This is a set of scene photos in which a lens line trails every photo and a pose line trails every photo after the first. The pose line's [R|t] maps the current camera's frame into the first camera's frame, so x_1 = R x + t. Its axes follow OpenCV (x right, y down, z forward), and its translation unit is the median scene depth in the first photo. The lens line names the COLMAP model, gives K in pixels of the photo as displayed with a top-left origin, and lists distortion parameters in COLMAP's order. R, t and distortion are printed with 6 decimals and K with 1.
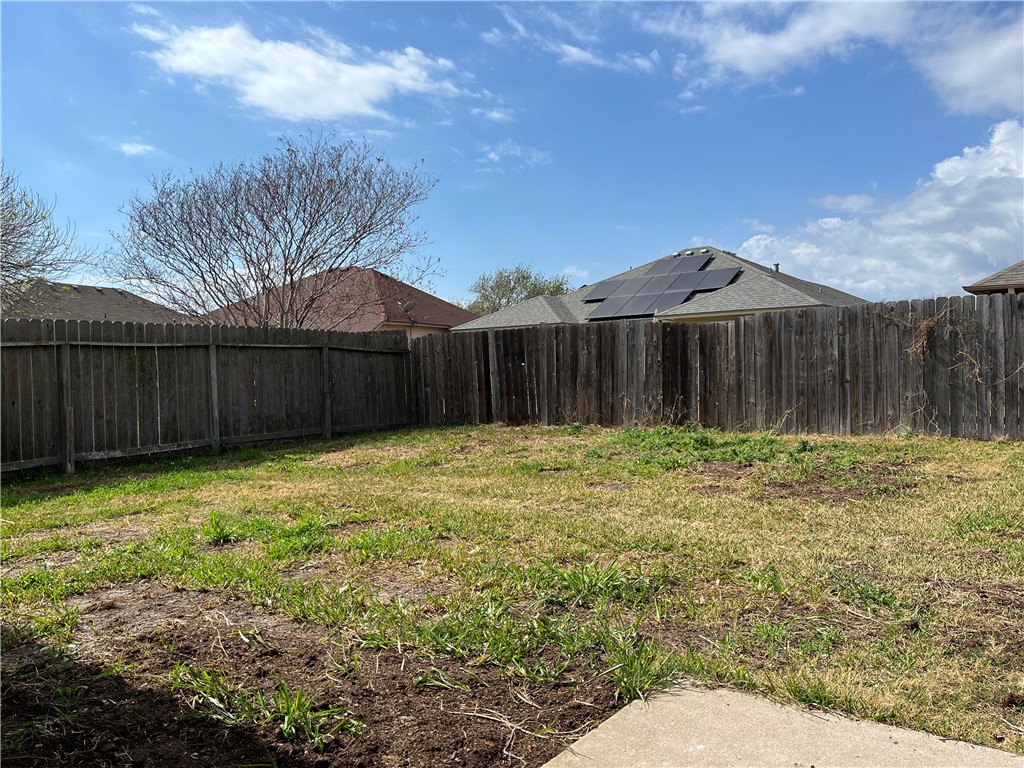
lens RADIAL K [[780.0, 0, 510.9], [0, 780.0, 386.8], [0, 0, 1]] dist [0.042684, -0.055463]
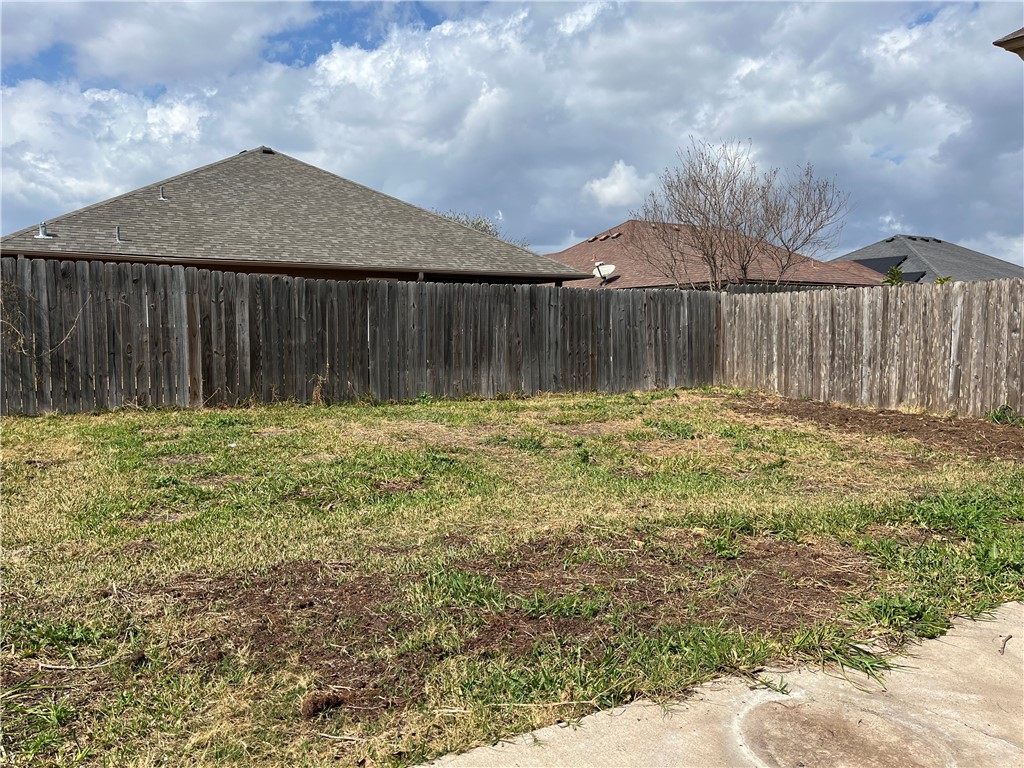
lens RADIAL K [[780.0, 0, 513.2], [0, 780.0, 378.6], [0, 0, 1]] dist [0.042684, -0.055463]
pose [[0.388366, -0.034406, 0.920863, -0.031862], [0.005427, 0.999371, 0.035050, -0.006141], [-0.921489, -0.008615, 0.388308, 0.114930]]
